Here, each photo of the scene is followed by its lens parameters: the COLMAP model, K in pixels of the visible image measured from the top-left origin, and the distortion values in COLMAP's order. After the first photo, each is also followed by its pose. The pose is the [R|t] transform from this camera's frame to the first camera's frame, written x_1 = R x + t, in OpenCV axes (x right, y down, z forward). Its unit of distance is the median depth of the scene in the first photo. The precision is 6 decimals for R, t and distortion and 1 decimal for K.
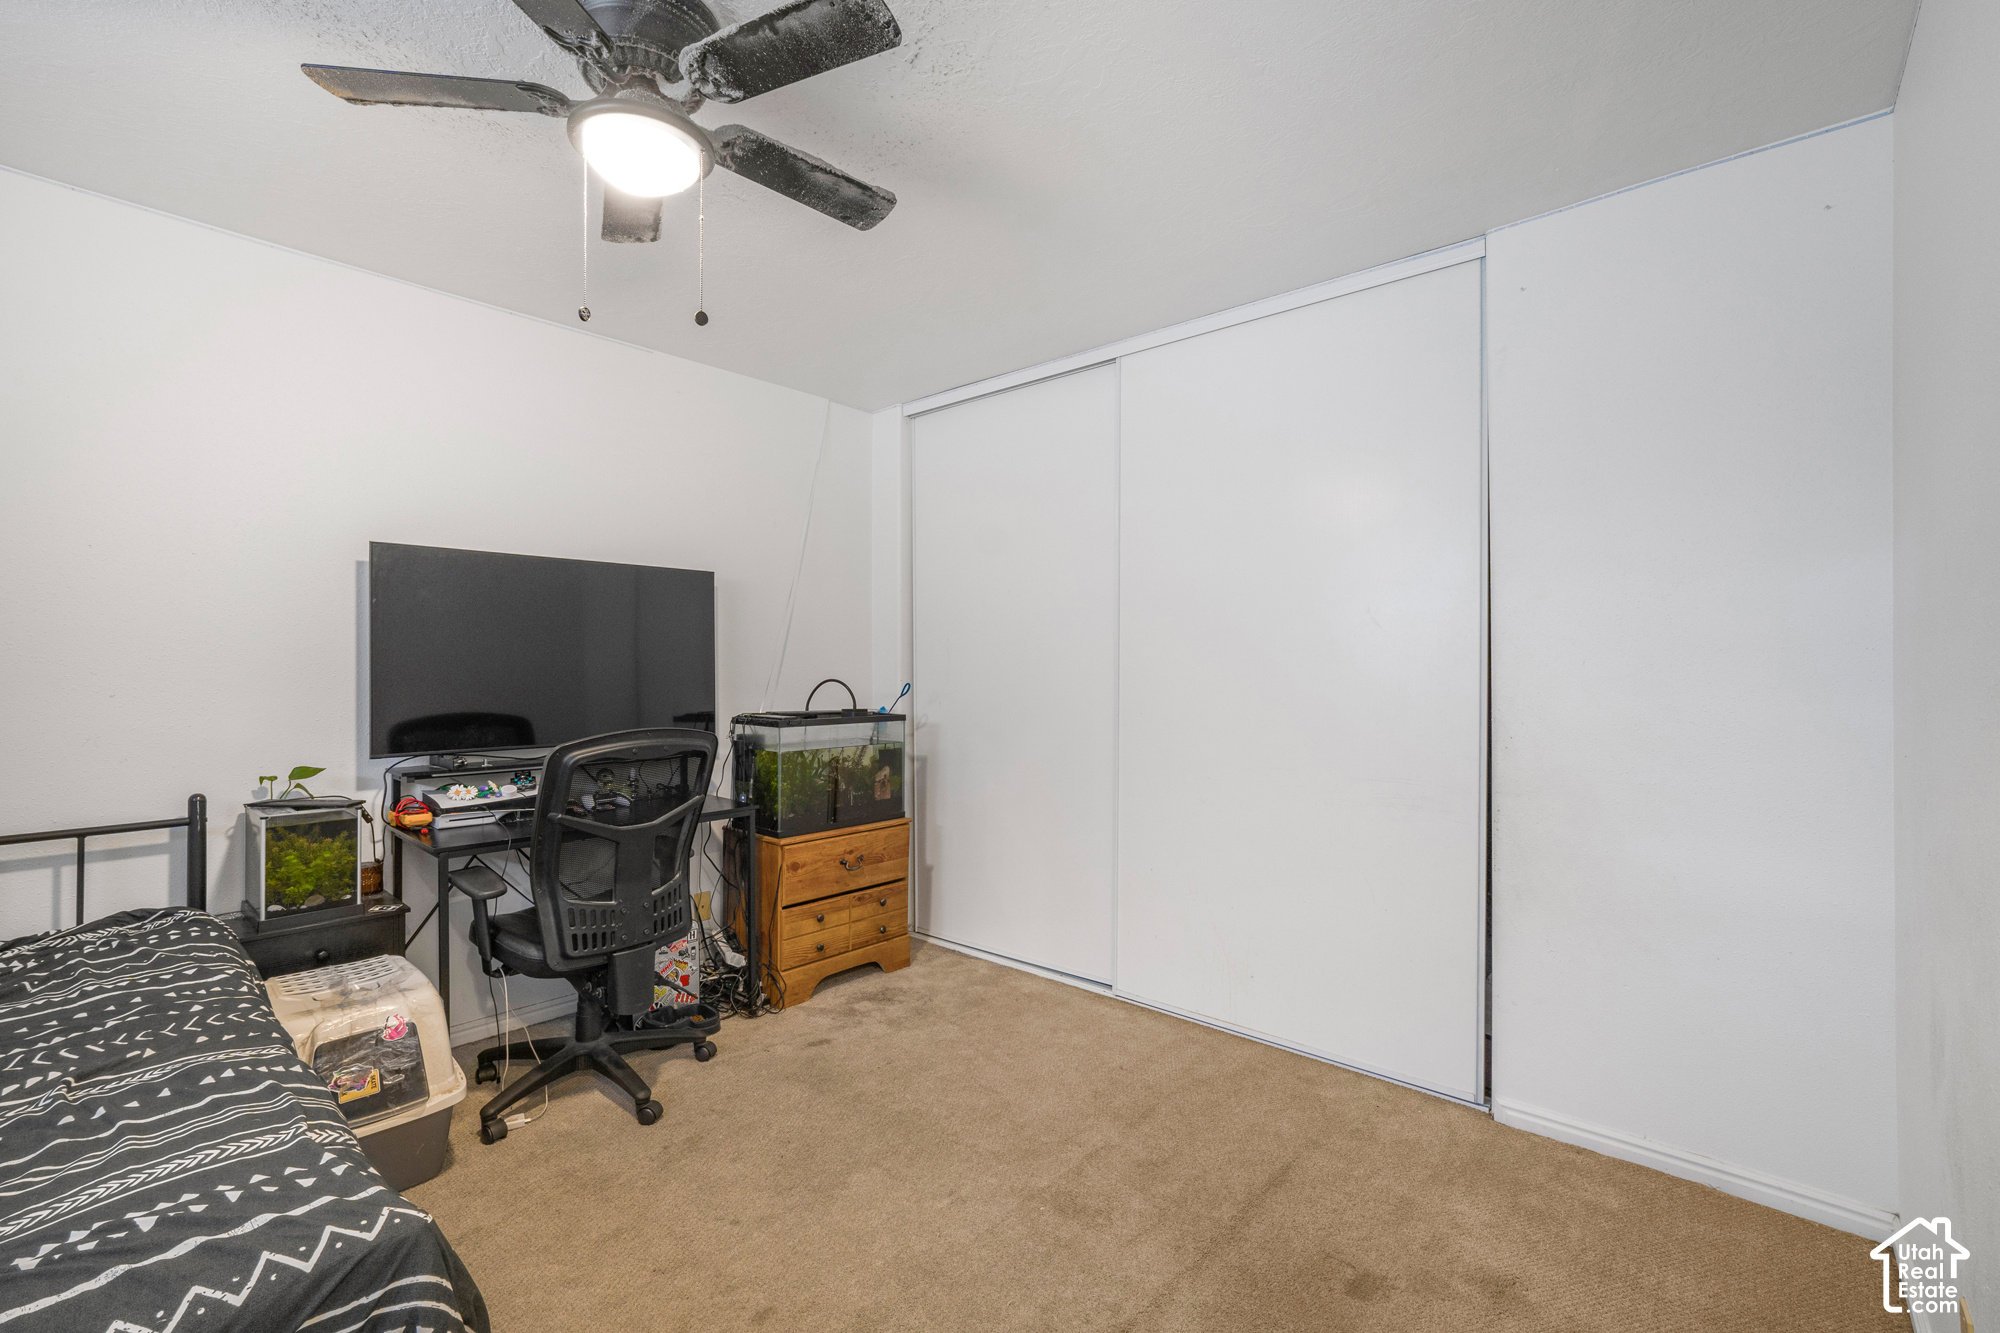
lens RADIAL K [[851.4, 0, 1000.0], [0, 851.4, 666.5], [0, 0, 1]] dist [0.012851, -0.000012]
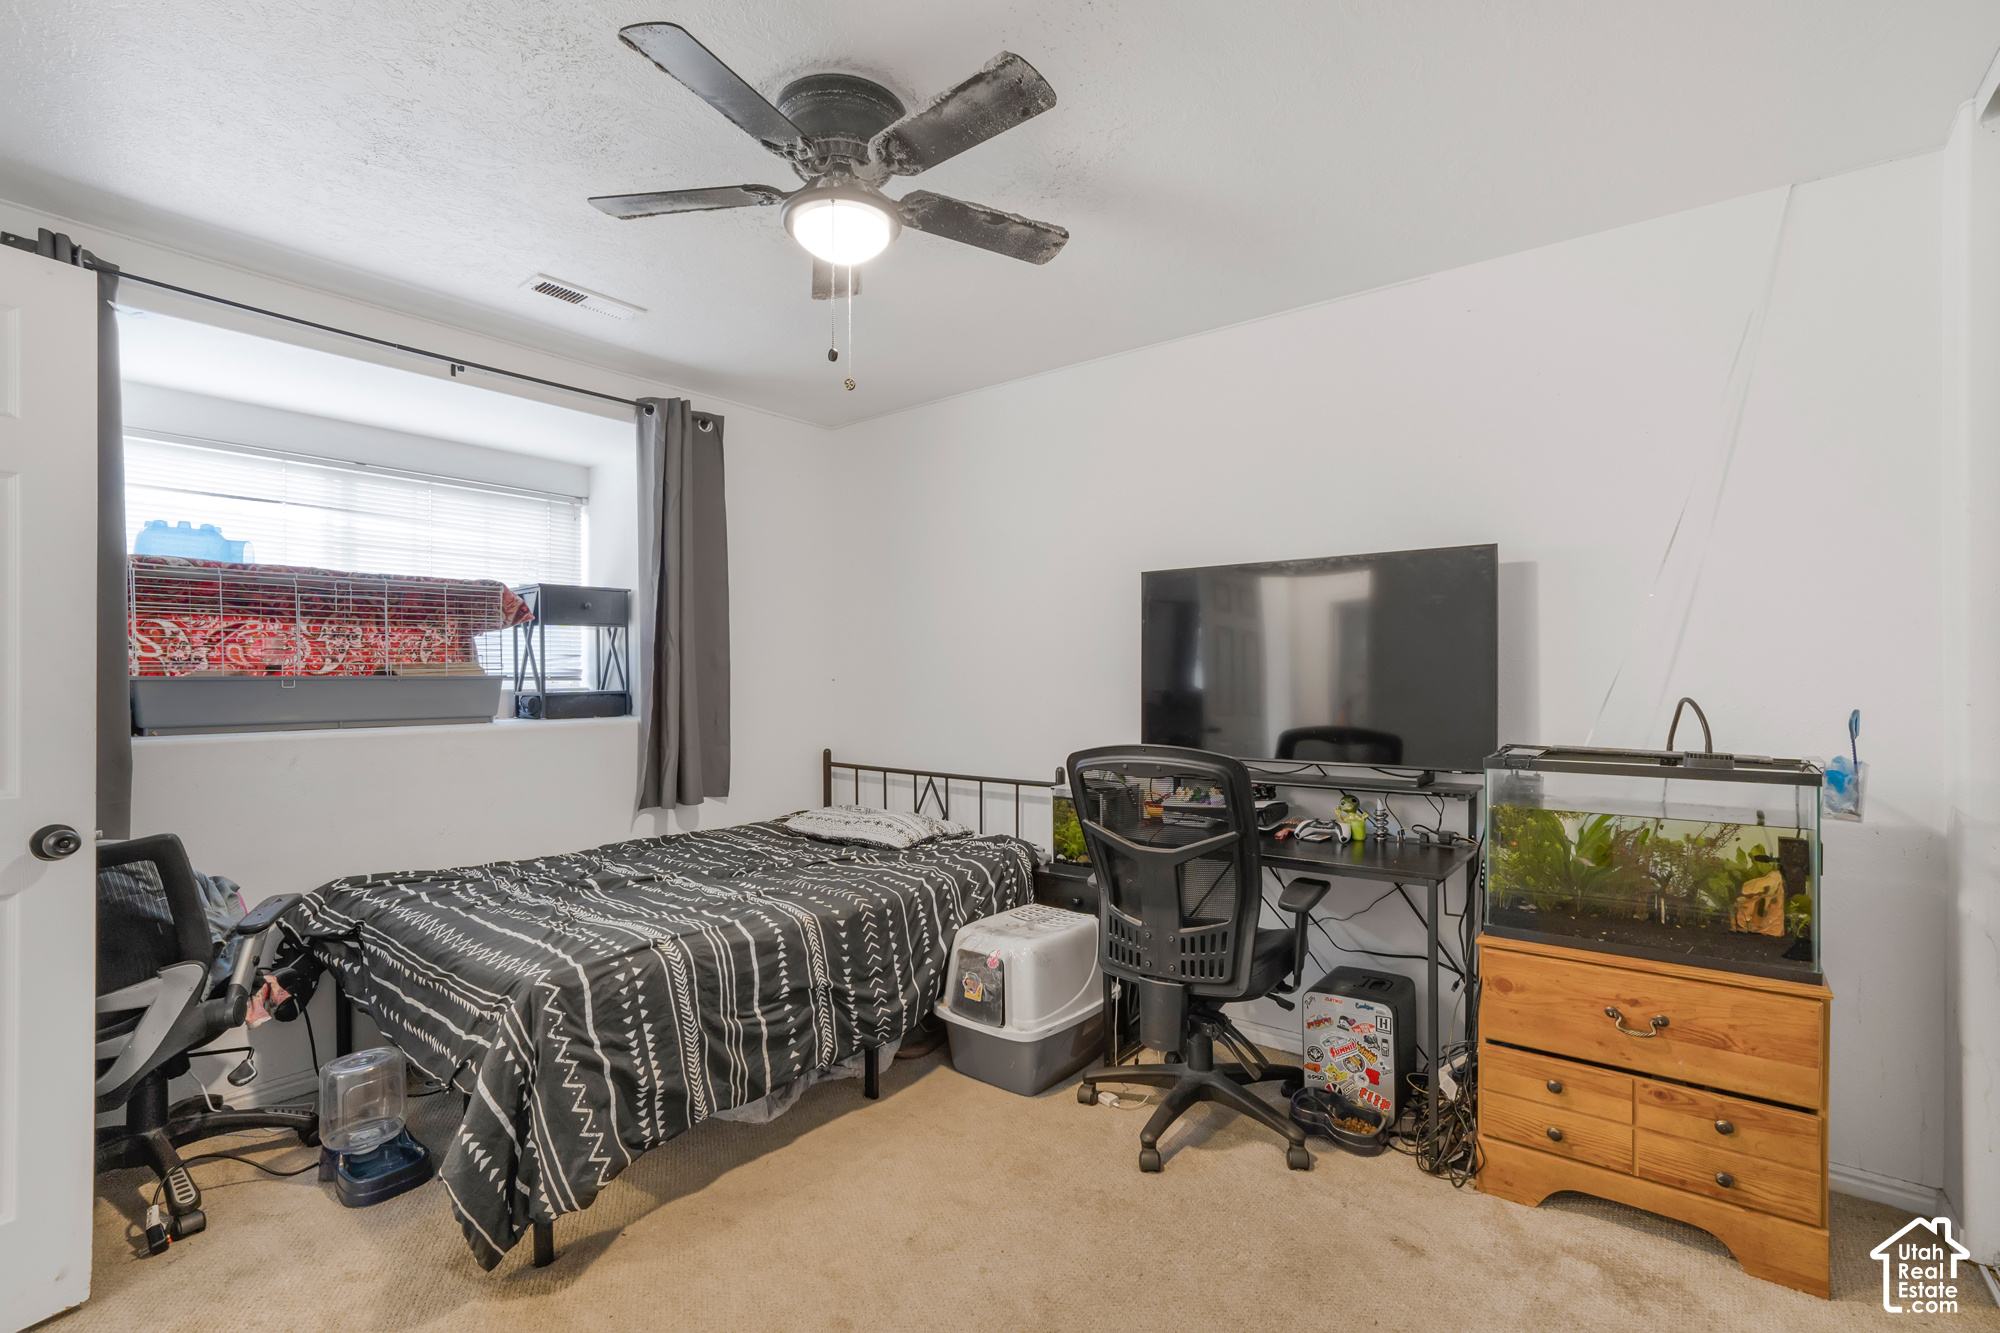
lens RADIAL K [[909.2, 0, 1000.0], [0, 909.2, 666.5], [0, 0, 1]] dist [-0.002481, 0.000001]
pose [[0.095673, -0.017846, -0.995253, 0.427945], [0.000553, 0.999840, -0.017875, 0.005562], [0.995413, 0.001160, 0.095668, 0.573864]]
